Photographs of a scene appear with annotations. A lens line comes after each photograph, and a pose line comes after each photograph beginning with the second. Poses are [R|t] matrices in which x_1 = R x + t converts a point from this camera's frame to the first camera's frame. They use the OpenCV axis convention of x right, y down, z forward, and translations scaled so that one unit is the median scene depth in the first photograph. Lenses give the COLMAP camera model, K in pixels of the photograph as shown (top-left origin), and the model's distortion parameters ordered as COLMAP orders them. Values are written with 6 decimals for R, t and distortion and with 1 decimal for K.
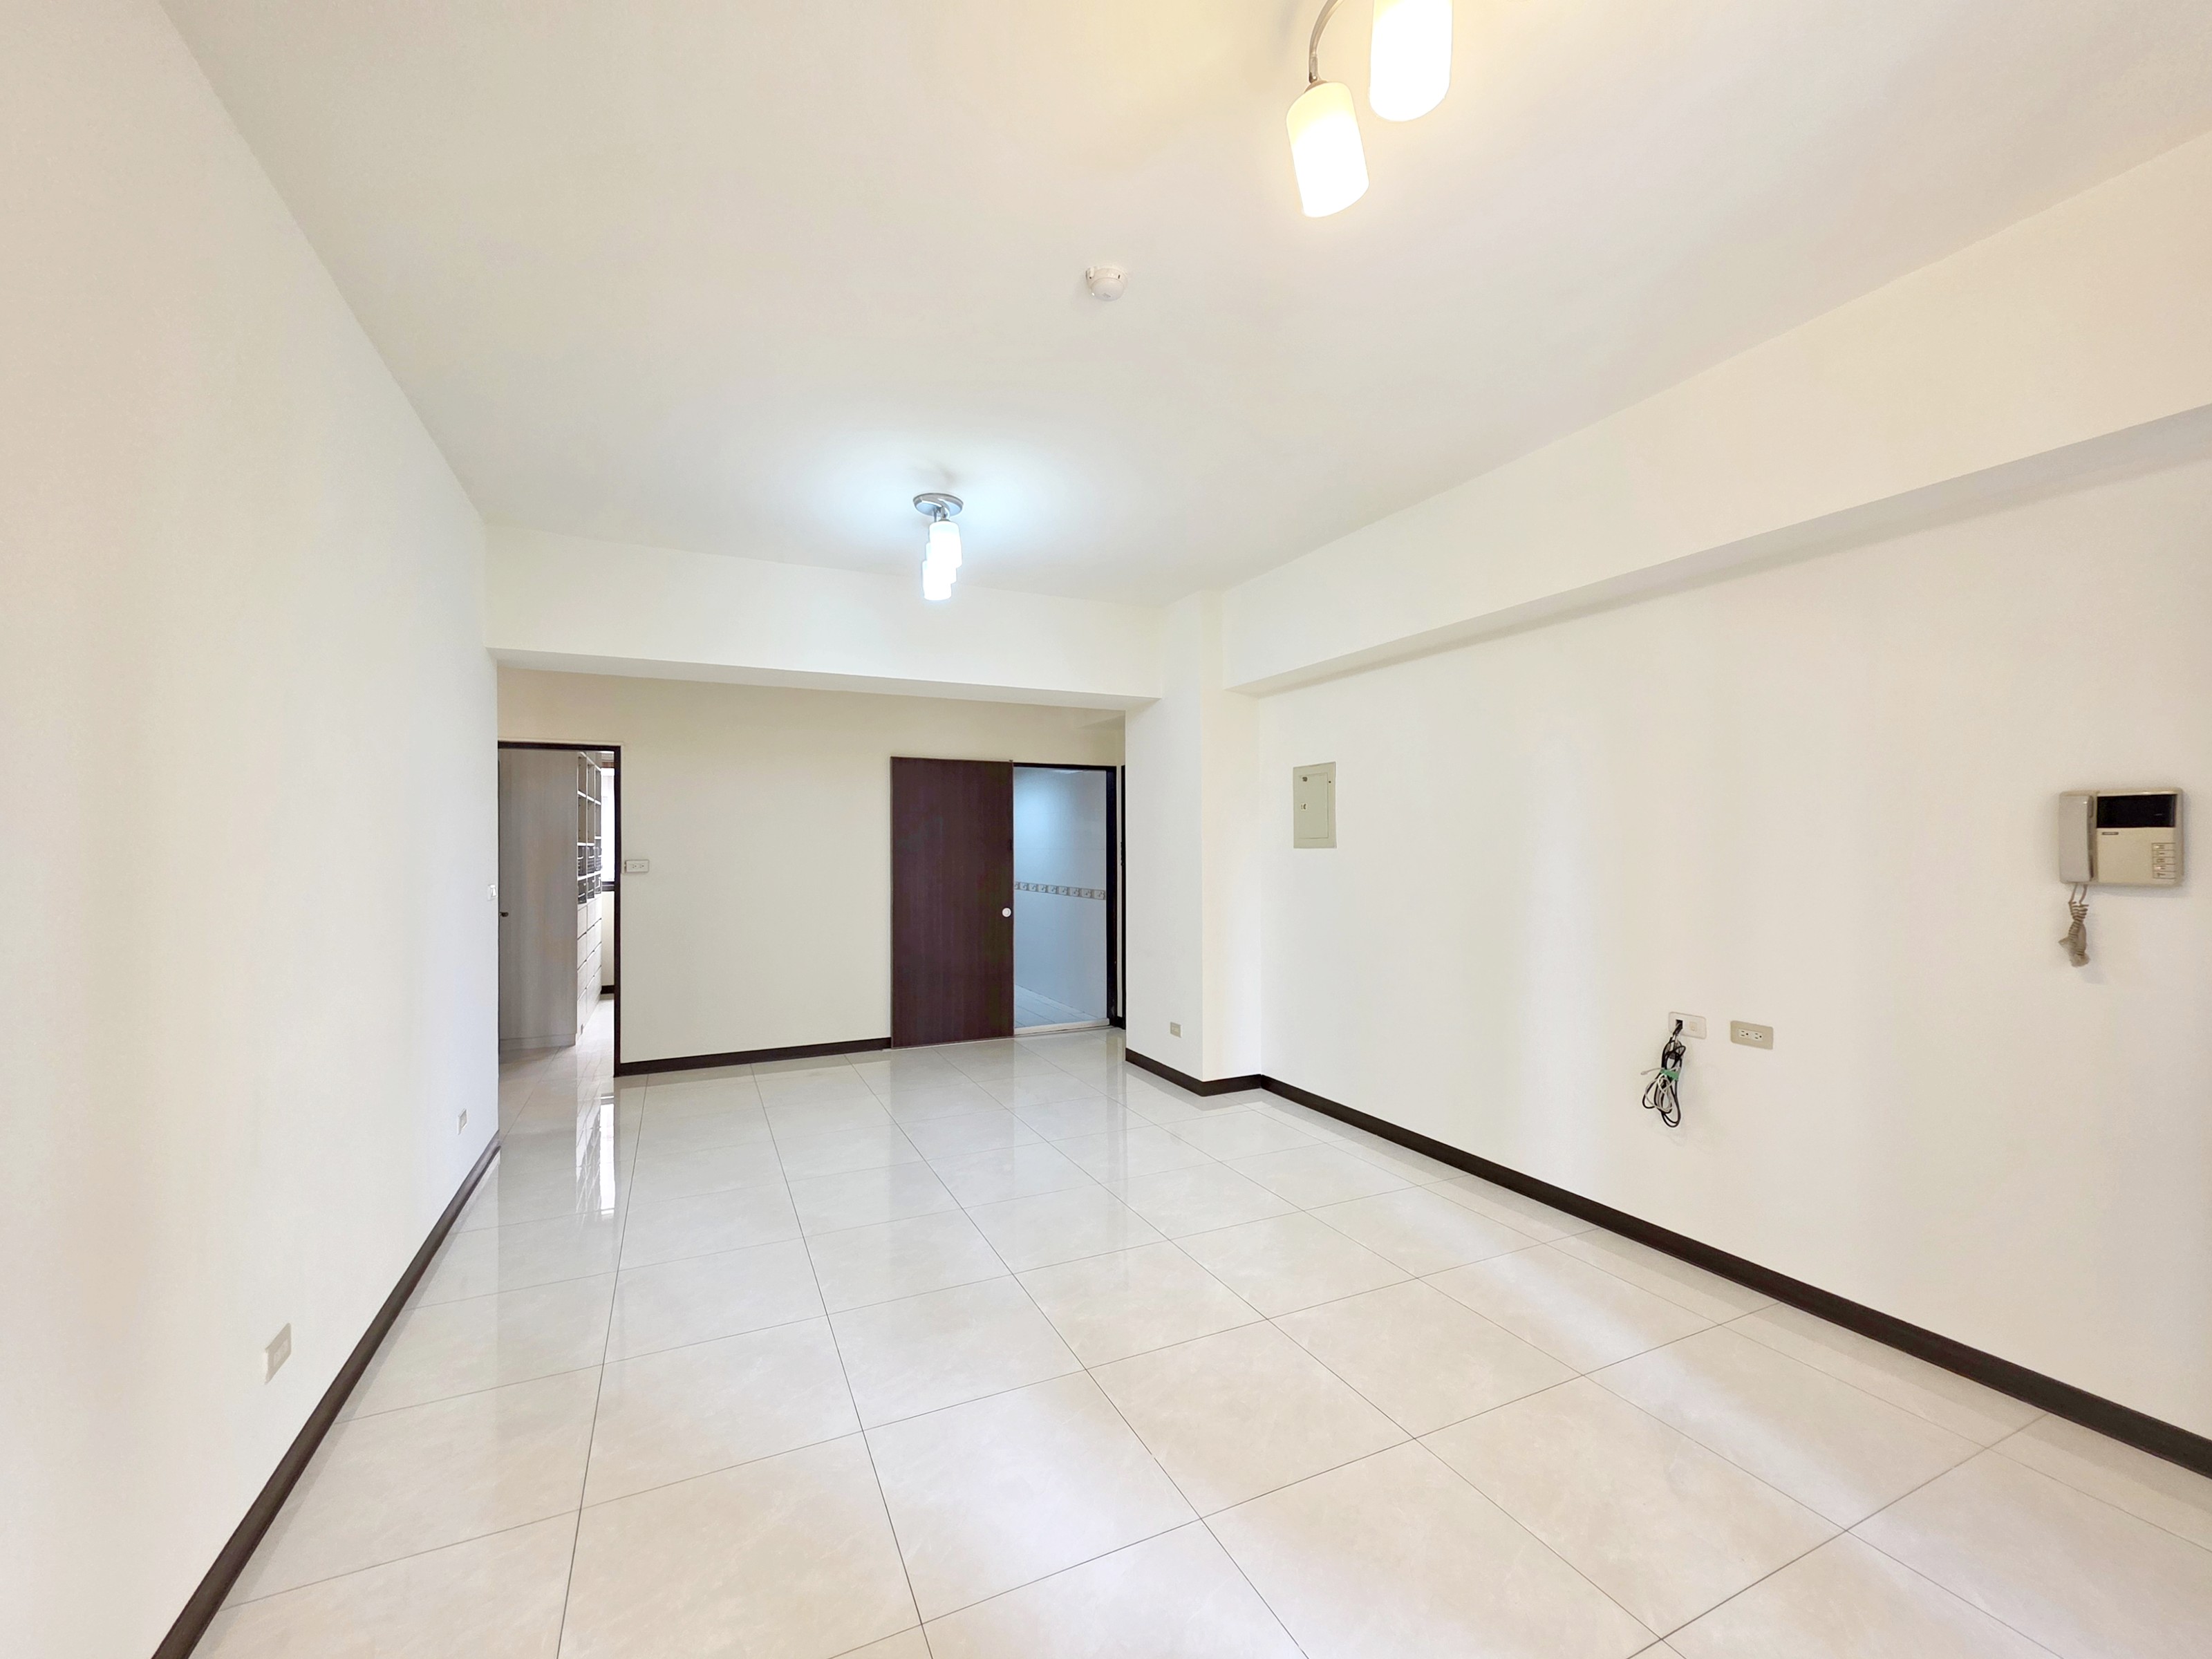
lens RADIAL K [[891.6, 0, 1104.3], [0, 891.6, 836.3], [0, 0, 1]] dist [0.003682, 0.000167]
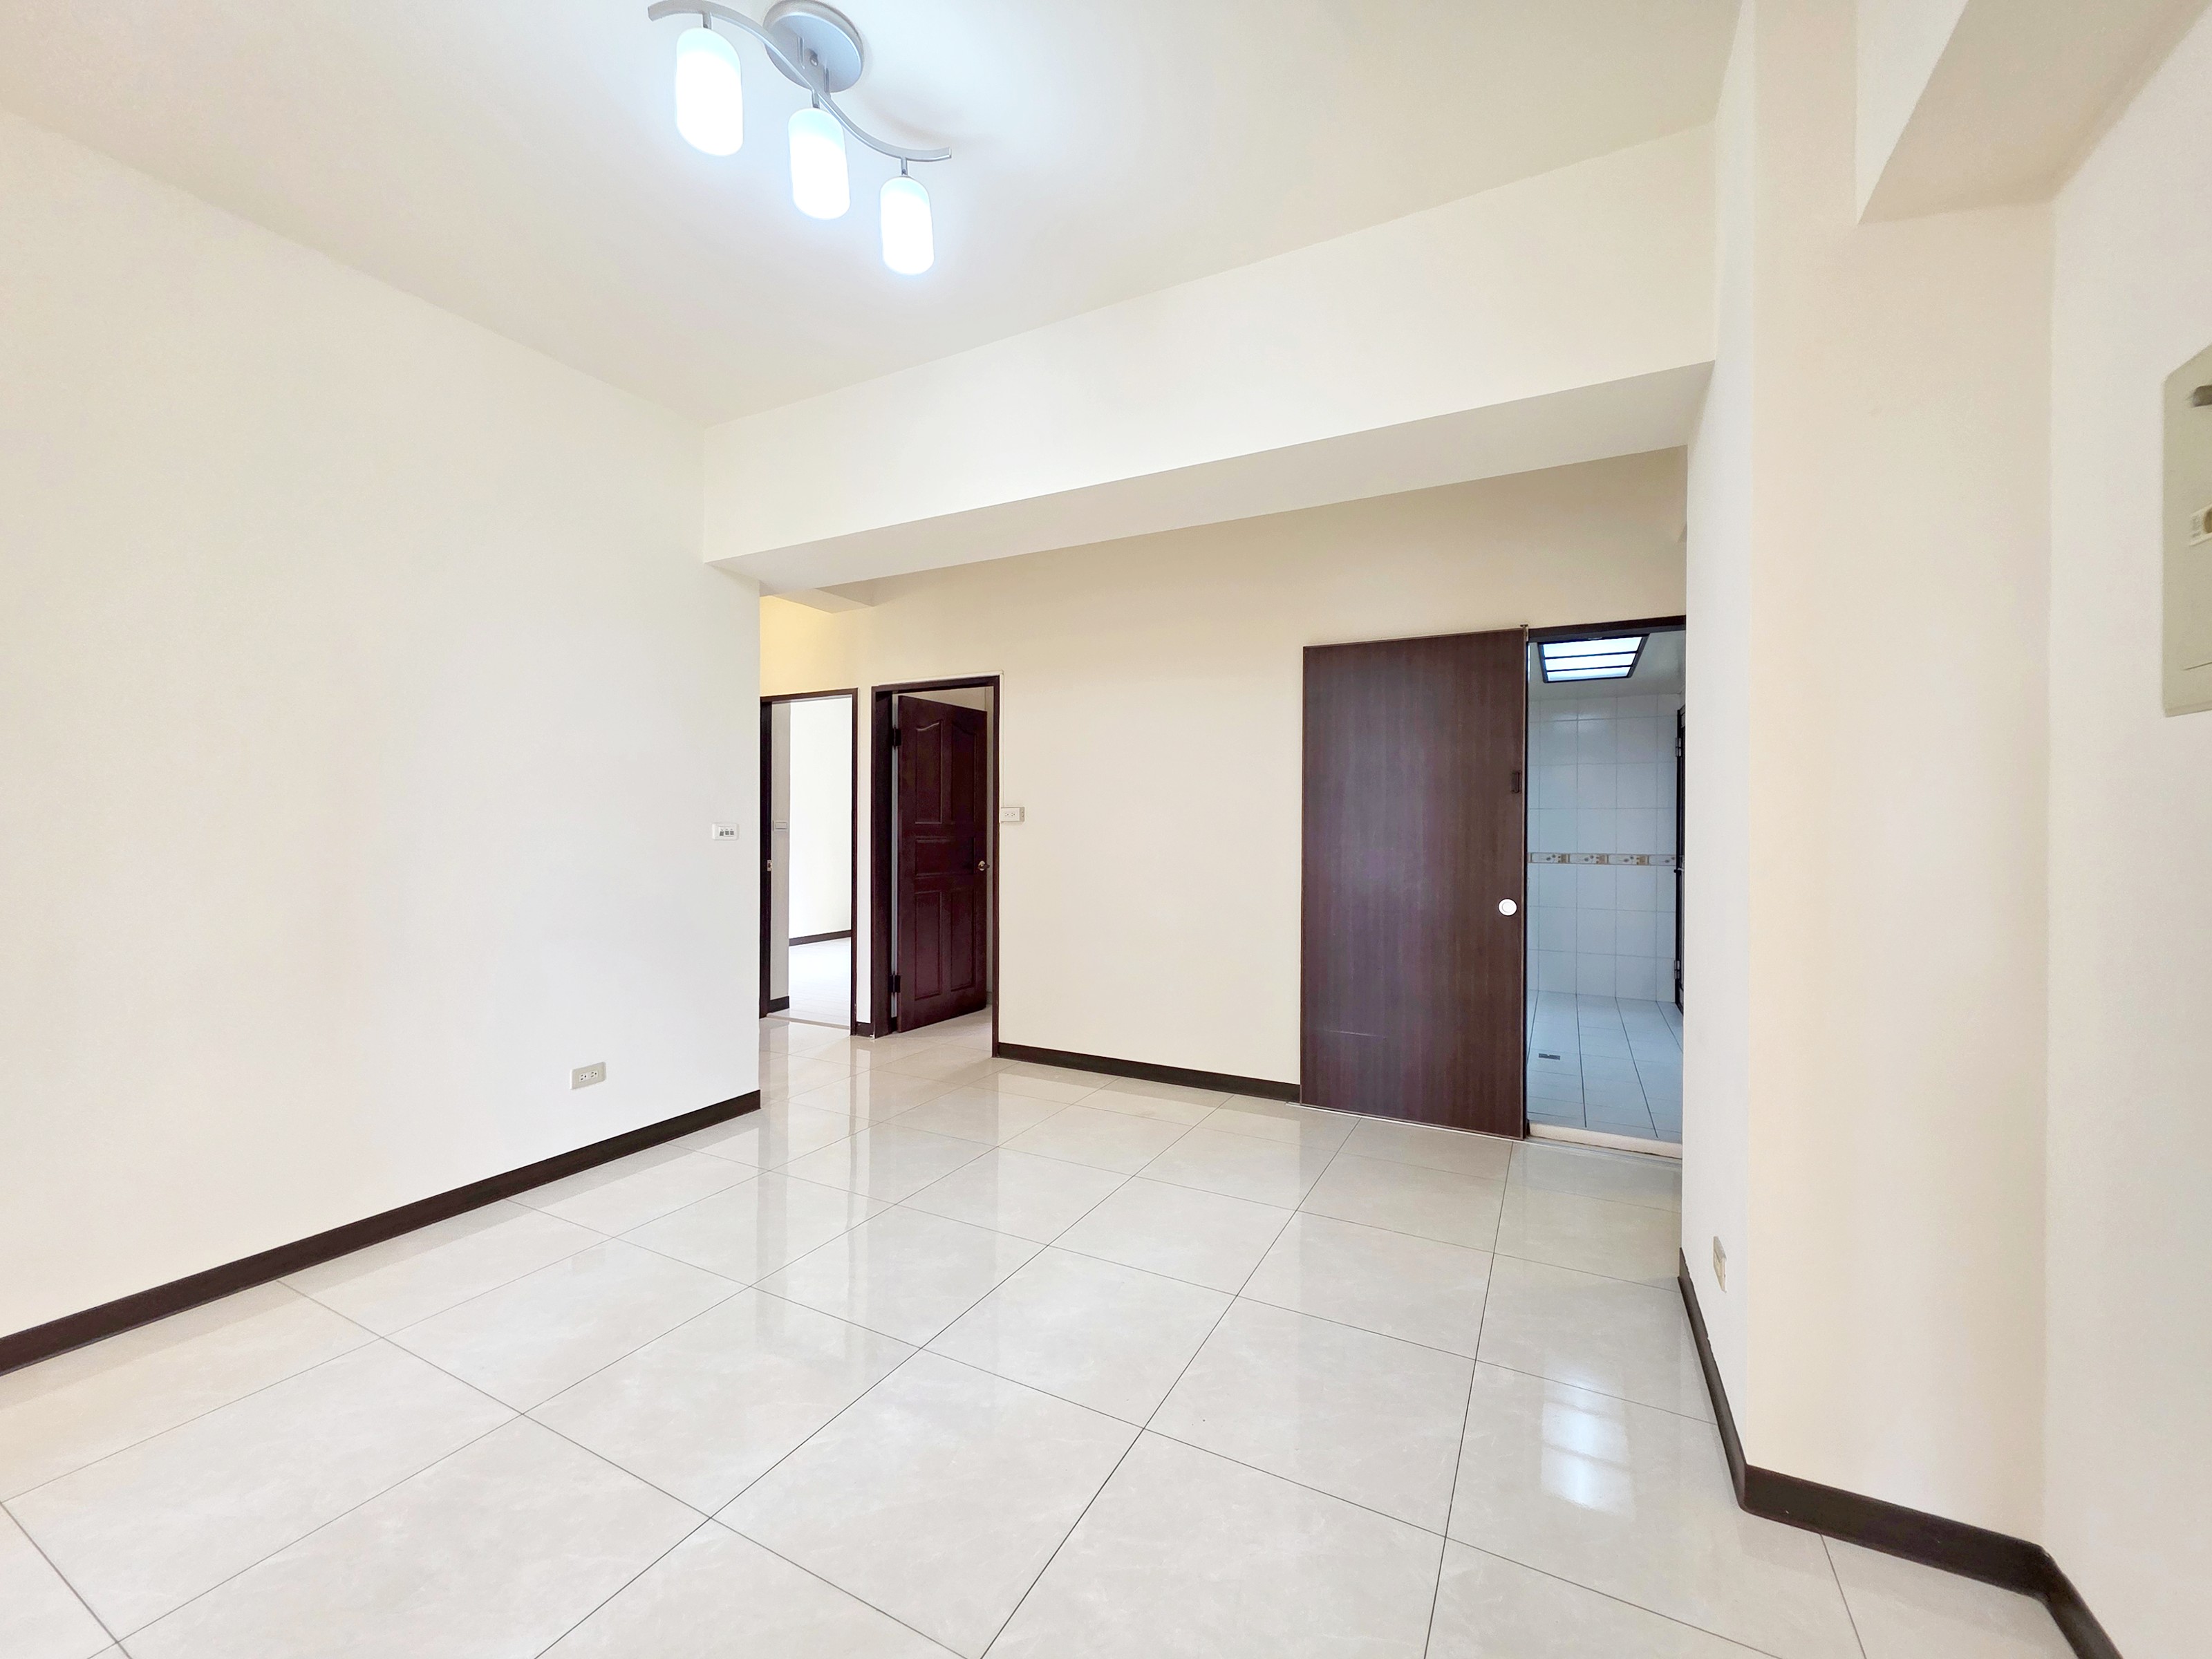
lens RADIAL K [[891.6, 0, 1095.5], [0, 891.6, 821.4], [0, 0, 1]] dist [0.003682, 0.000167]
pose [[0.596064, 0.004382, -0.802925, 0.187422], [-0.002437, 0.999990, 0.003649, 0.032845], [0.802933, -0.000218, 0.596069, 0.494276]]
